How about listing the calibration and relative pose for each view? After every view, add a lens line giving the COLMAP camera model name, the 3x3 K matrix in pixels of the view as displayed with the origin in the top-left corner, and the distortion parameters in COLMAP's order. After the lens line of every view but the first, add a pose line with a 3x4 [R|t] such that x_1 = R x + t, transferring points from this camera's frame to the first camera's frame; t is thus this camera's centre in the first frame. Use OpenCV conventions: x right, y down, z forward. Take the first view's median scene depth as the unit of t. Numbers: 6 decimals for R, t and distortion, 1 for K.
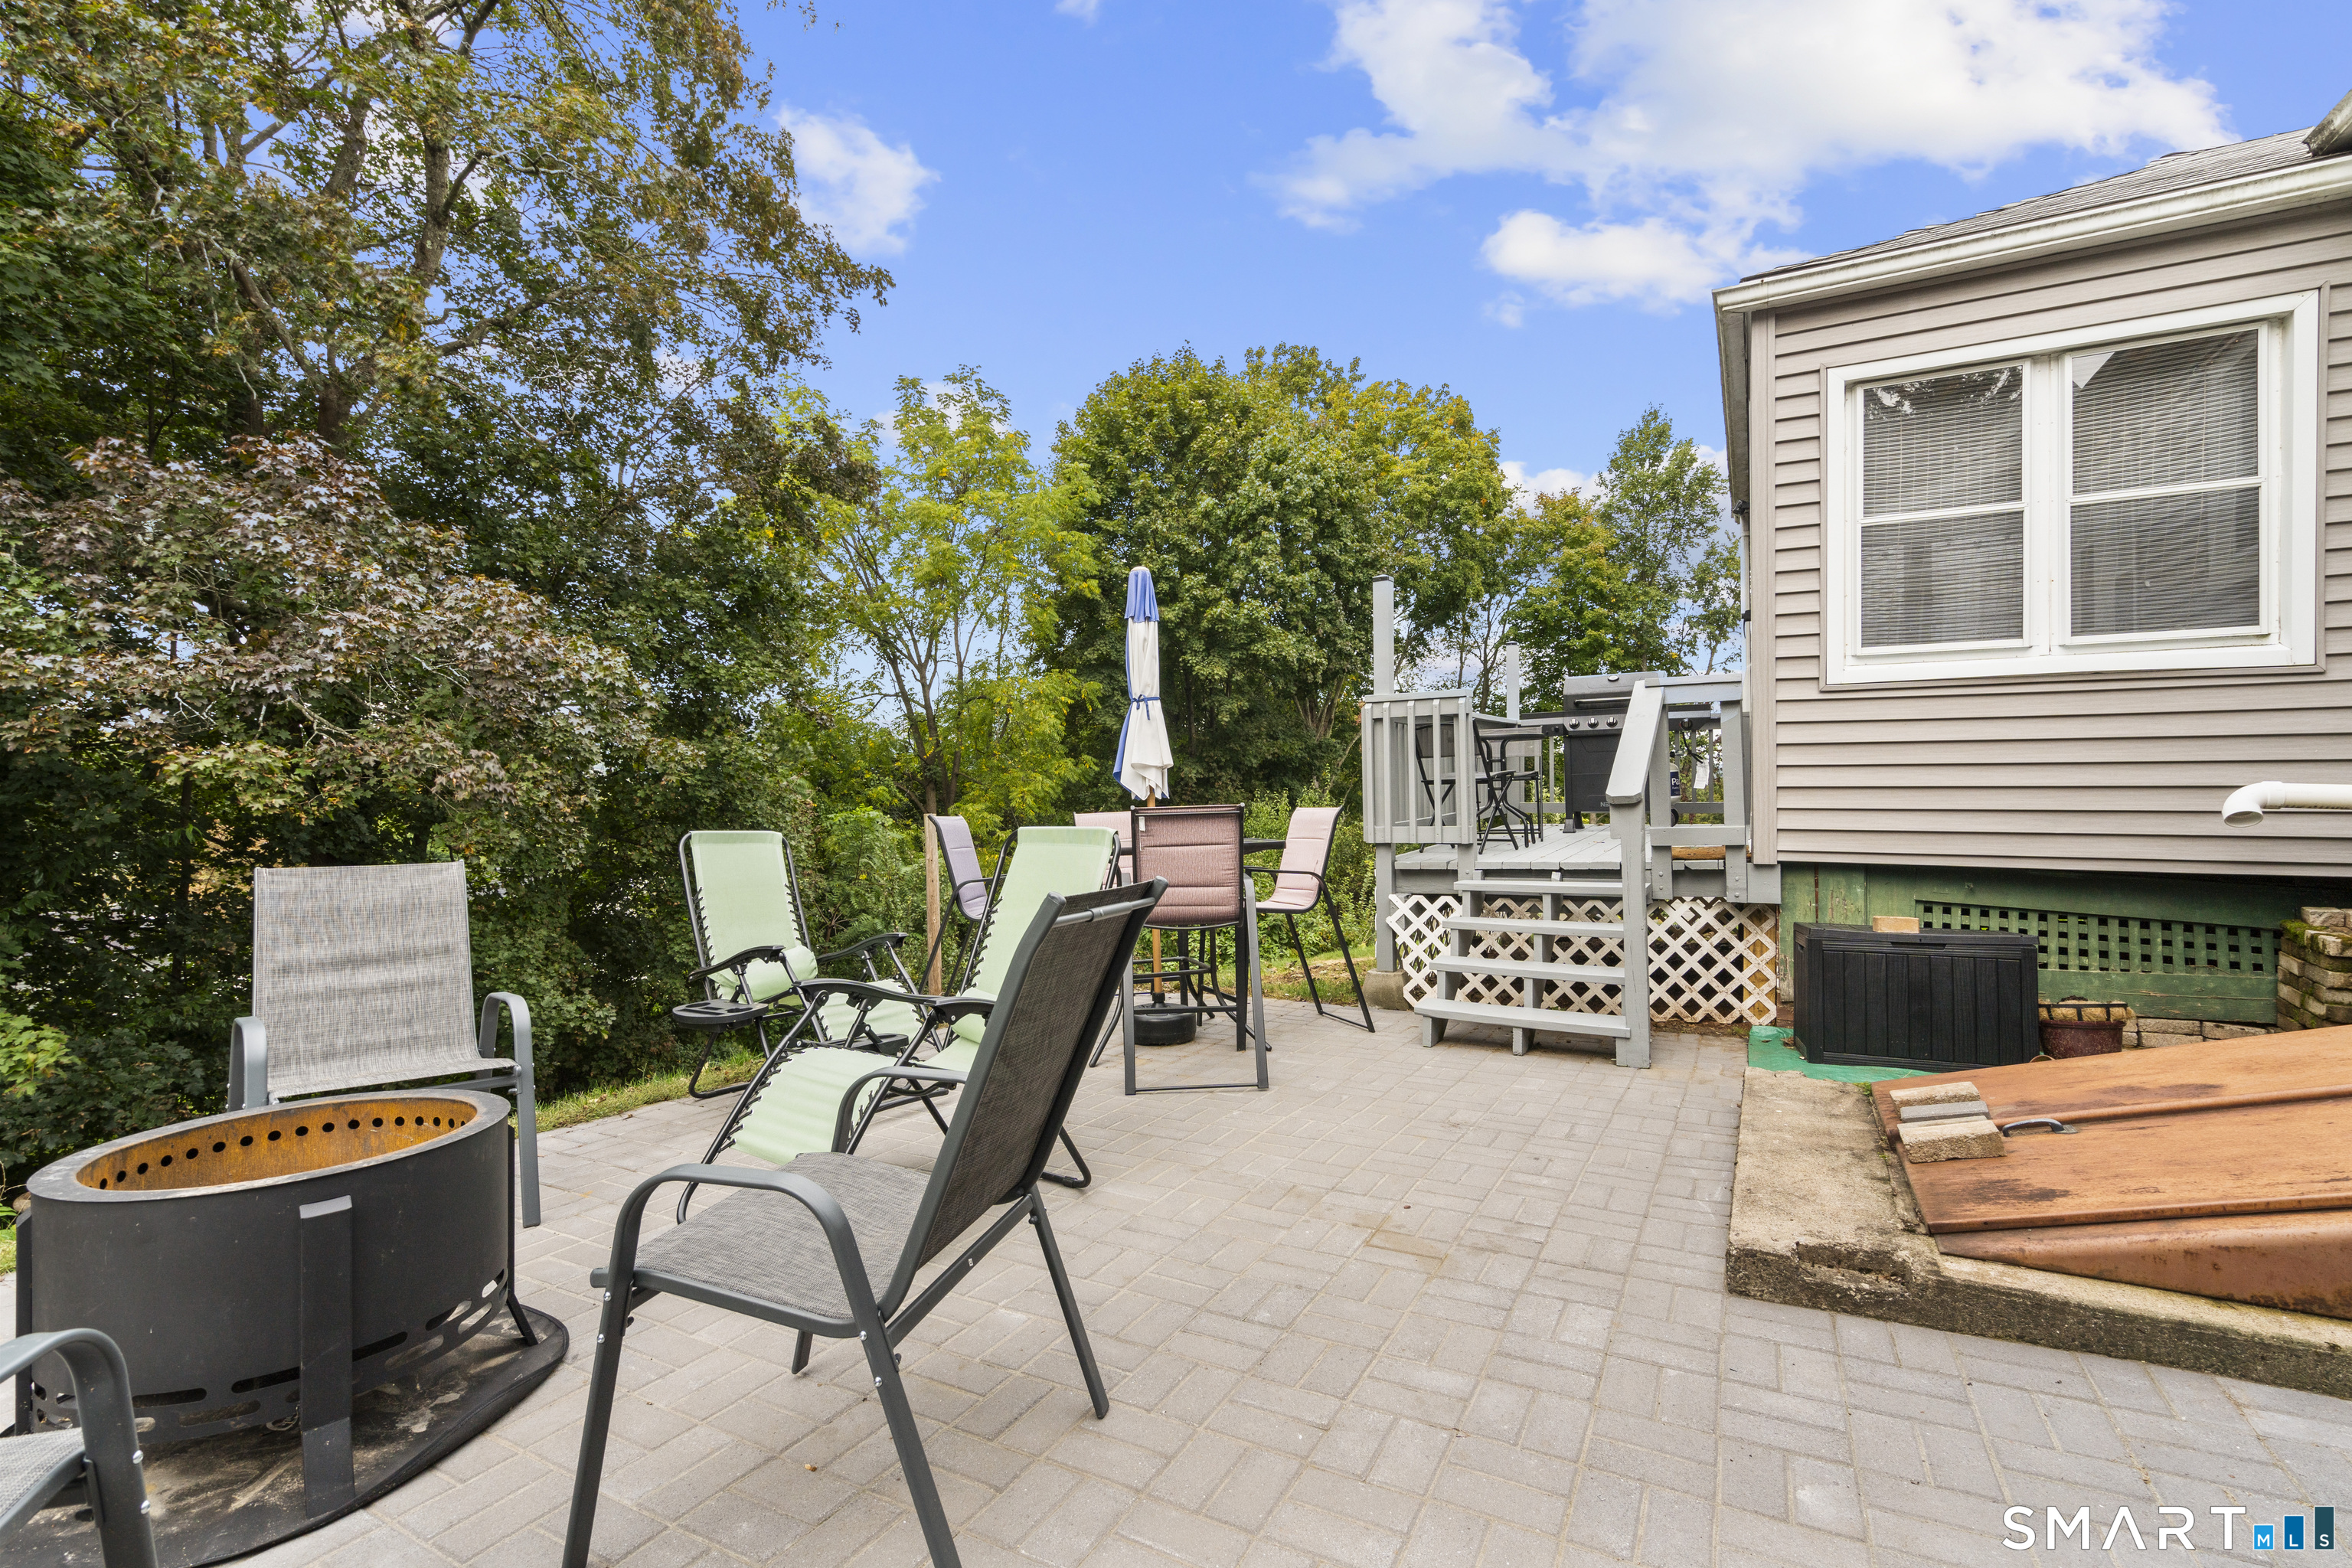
lens RADIAL K [[1063.9, 0, 1176.0], [0, 1063.9, 784.0], [0, 0, 1]] dist [0.000720, 0.000613]
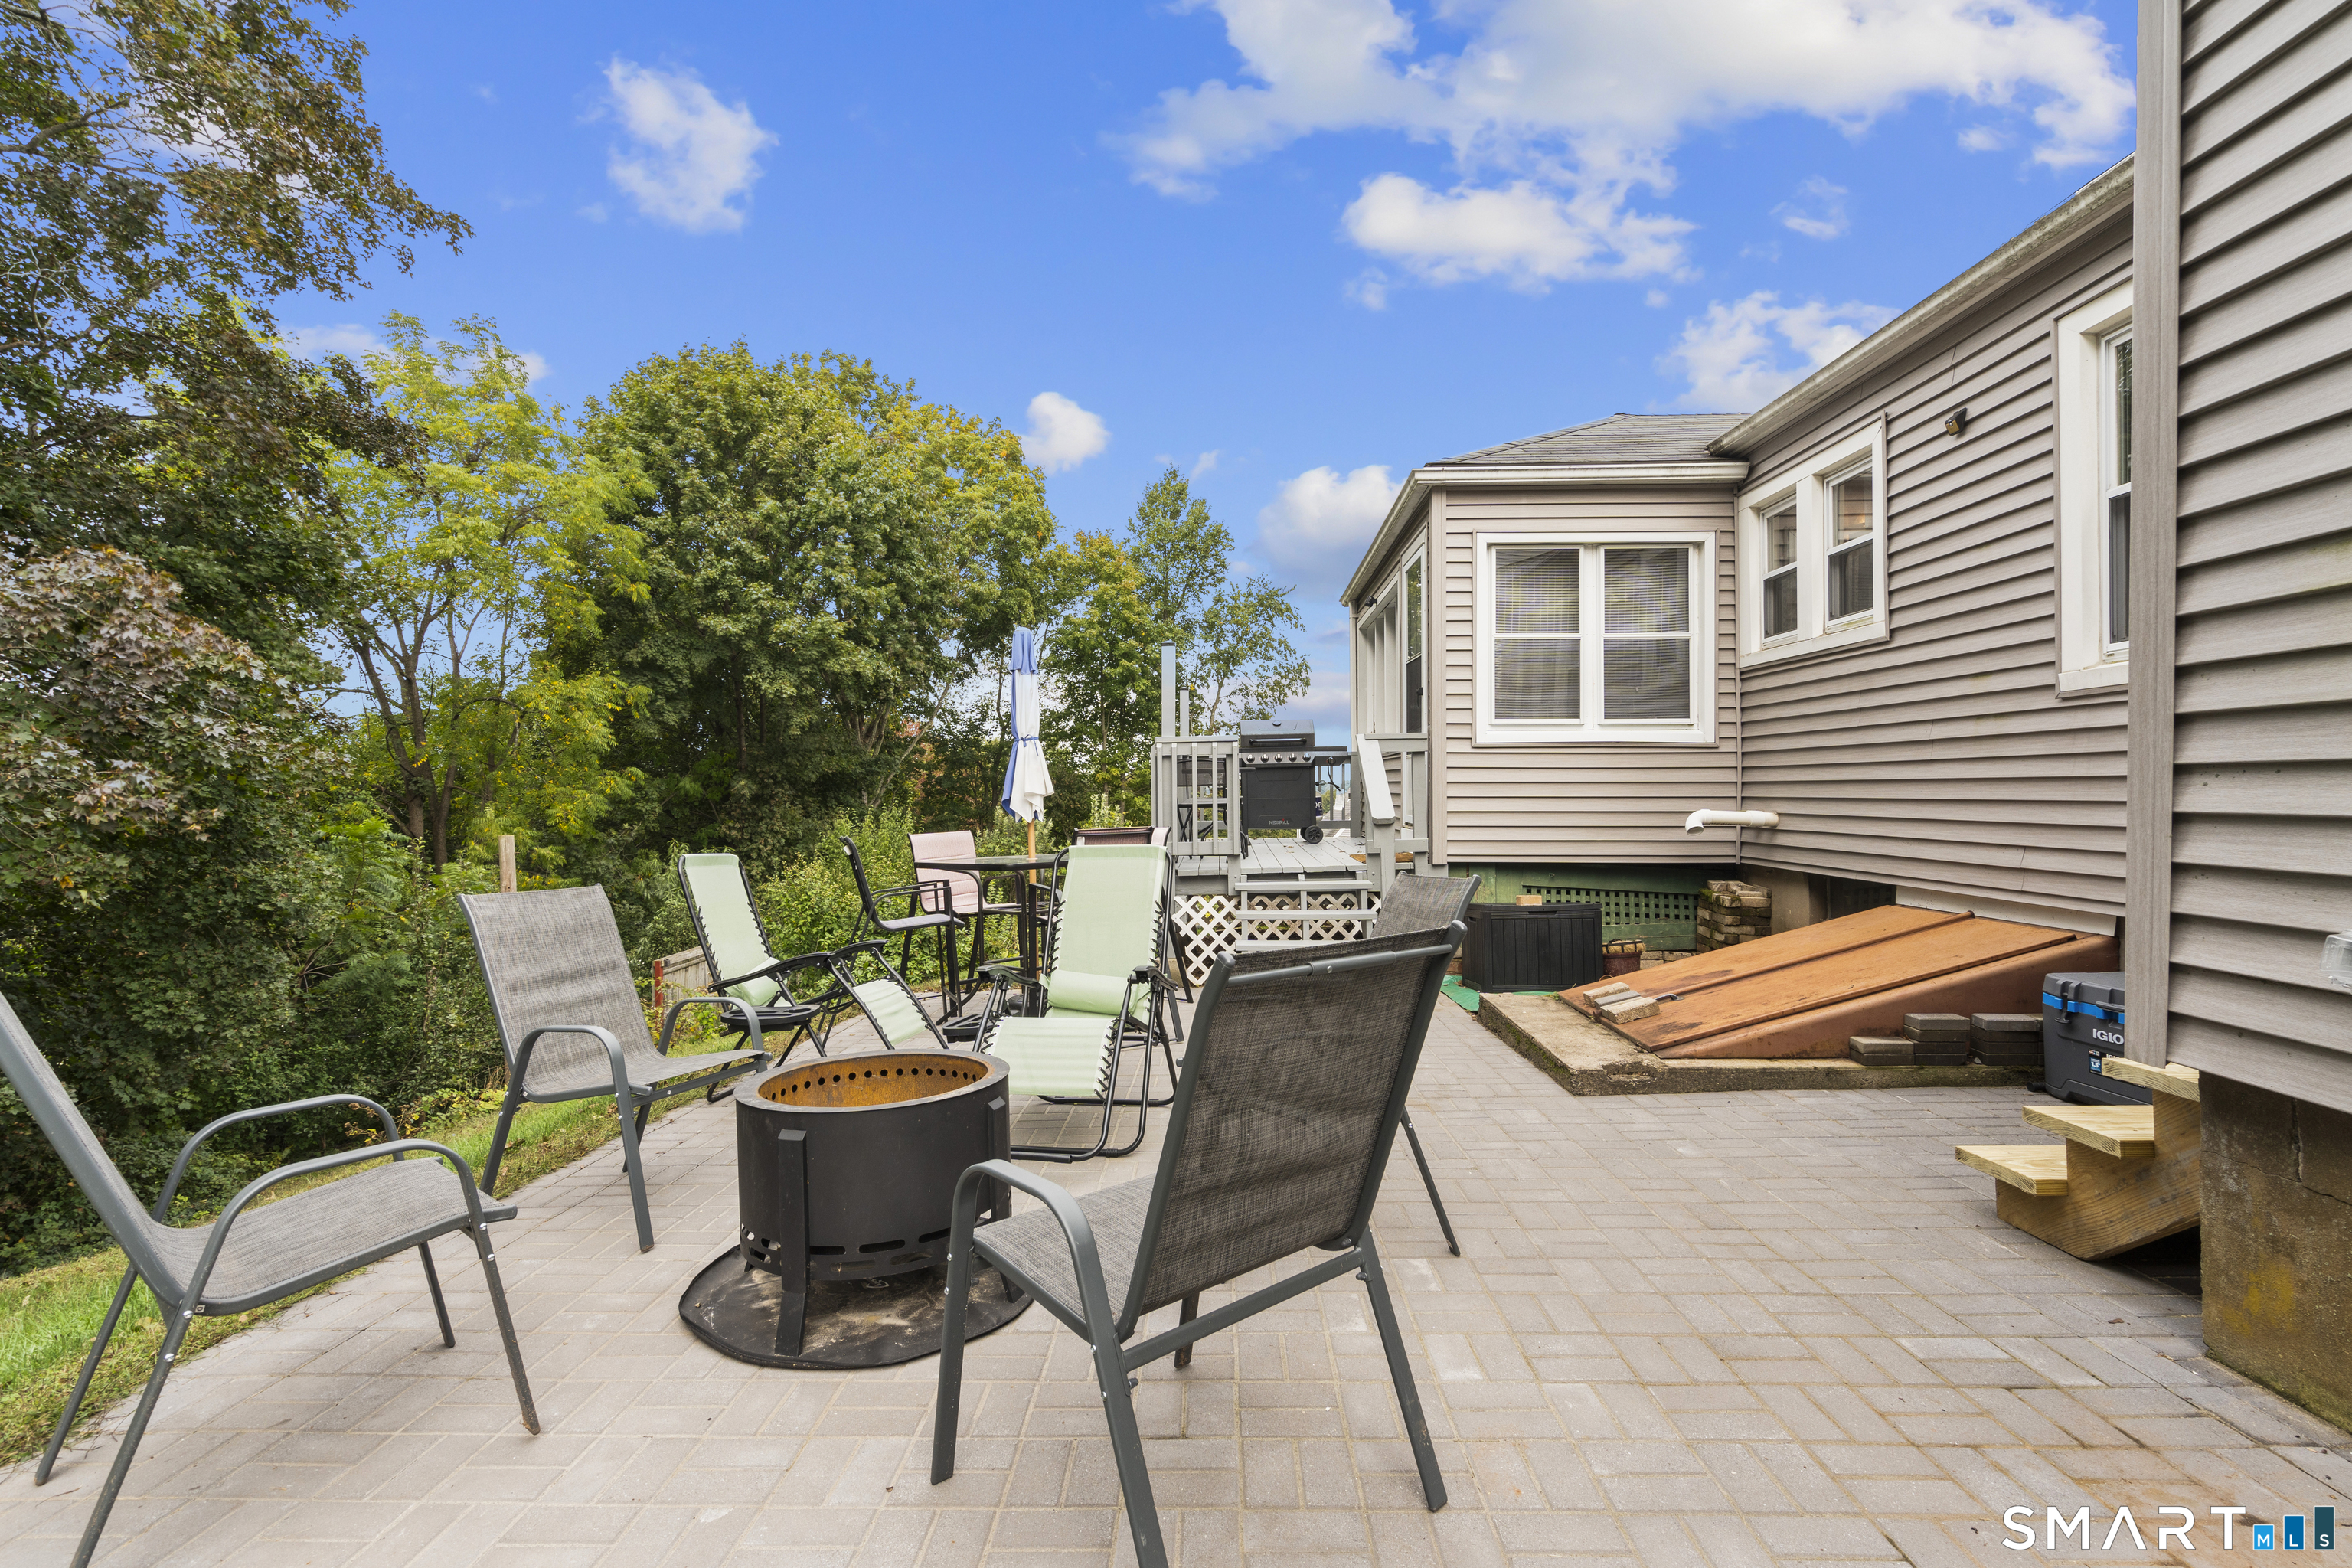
lens RADIAL K [[1083.2, 0, 1176.0], [0, 1083.2, 784.0], [0, 0, 1]] dist [-0.002962, 0.000456]
pose [[0.895293, 0.010033, 0.445366, -0.367834], [-0.003869, 0.999884, -0.014746, -0.009808], [-0.445462, 0.011479, 0.895227, -0.143980]]
